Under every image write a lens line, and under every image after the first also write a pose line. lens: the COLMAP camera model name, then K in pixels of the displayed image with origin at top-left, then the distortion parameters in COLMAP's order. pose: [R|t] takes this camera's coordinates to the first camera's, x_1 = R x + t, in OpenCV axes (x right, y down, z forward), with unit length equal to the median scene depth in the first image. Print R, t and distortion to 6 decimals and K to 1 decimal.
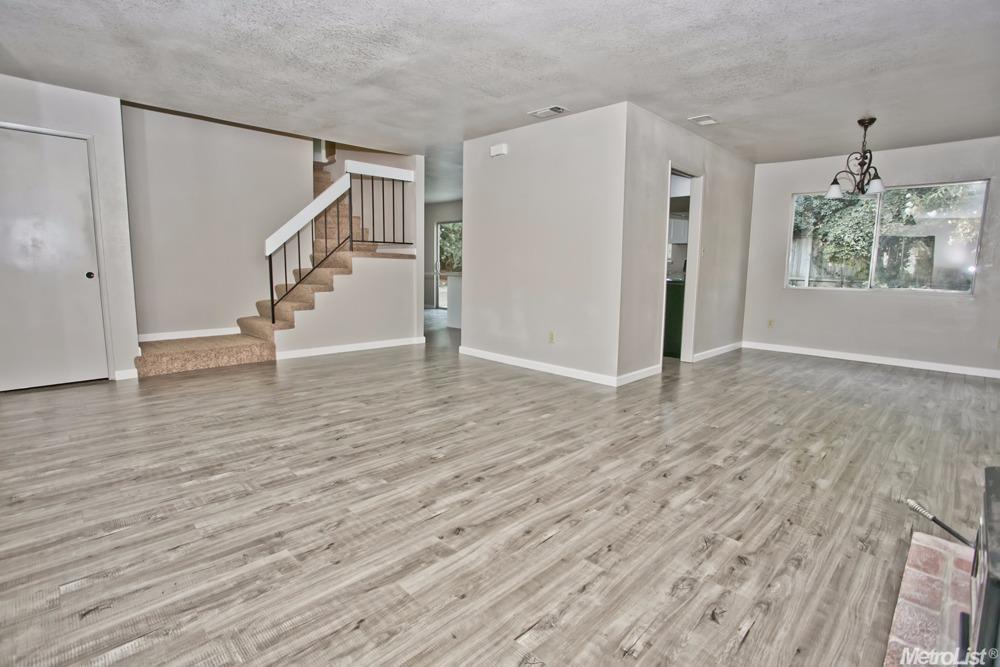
lens RADIAL K [[490.3, 0, 492.6], [0, 490.3, 331.3], [0, 0, 1]] dist [-0.076272, 0.032755]
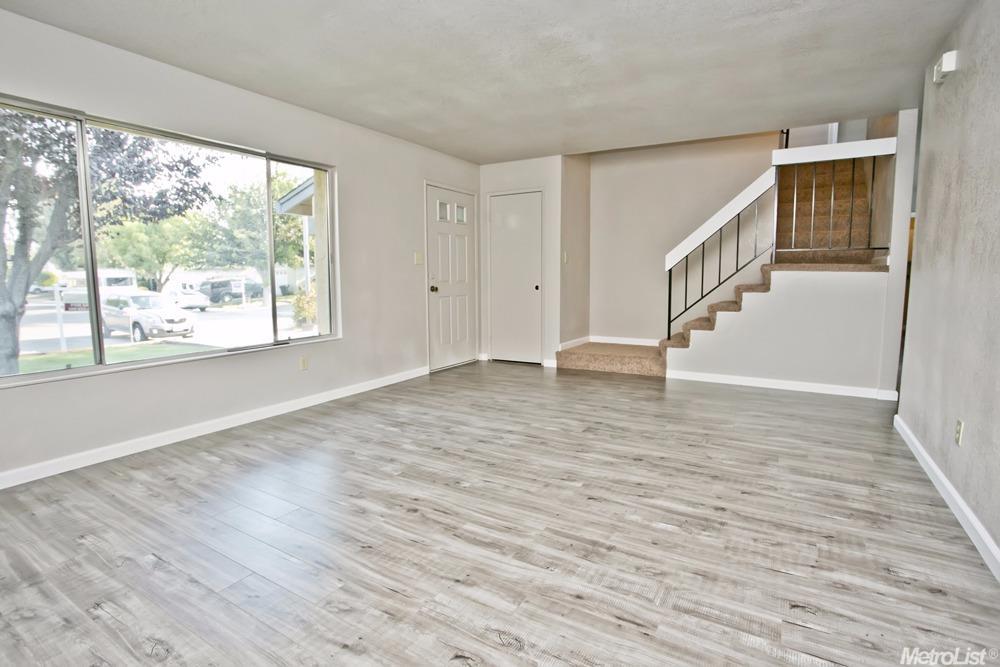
lens RADIAL K [[490.3, 0, 492.6], [0, 490.3, 331.3], [0, 0, 1]] dist [-0.076272, 0.032755]
pose [[0.244694, 0.095455, -0.964890, 0.783741], [-0.121046, 0.990364, 0.067279, -0.109985], [0.962015, 0.100333, 0.253890, 0.770868]]
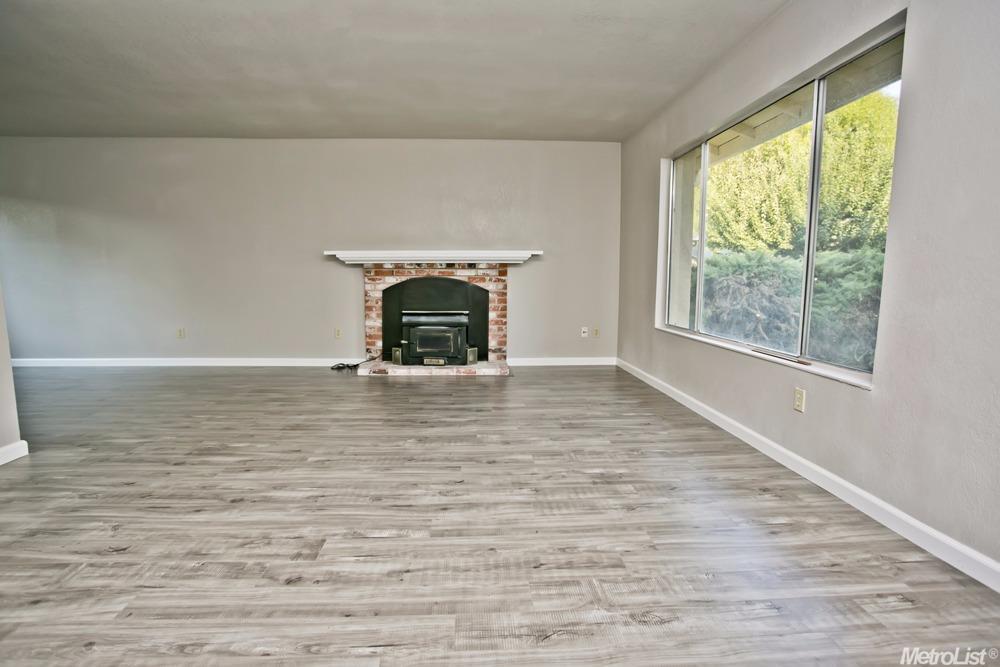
lens RADIAL K [[486.4, 0, 490.1], [0, 486.4, 331.8], [0, 0, 1]] dist [-0.079970, 0.033942]
pose [[-0.752138, -0.092590, 0.652469, -0.915231], [0.072345, 0.972496, 0.221400, -0.206779], [-0.655022, 0.213726, -0.724753, 1.600087]]
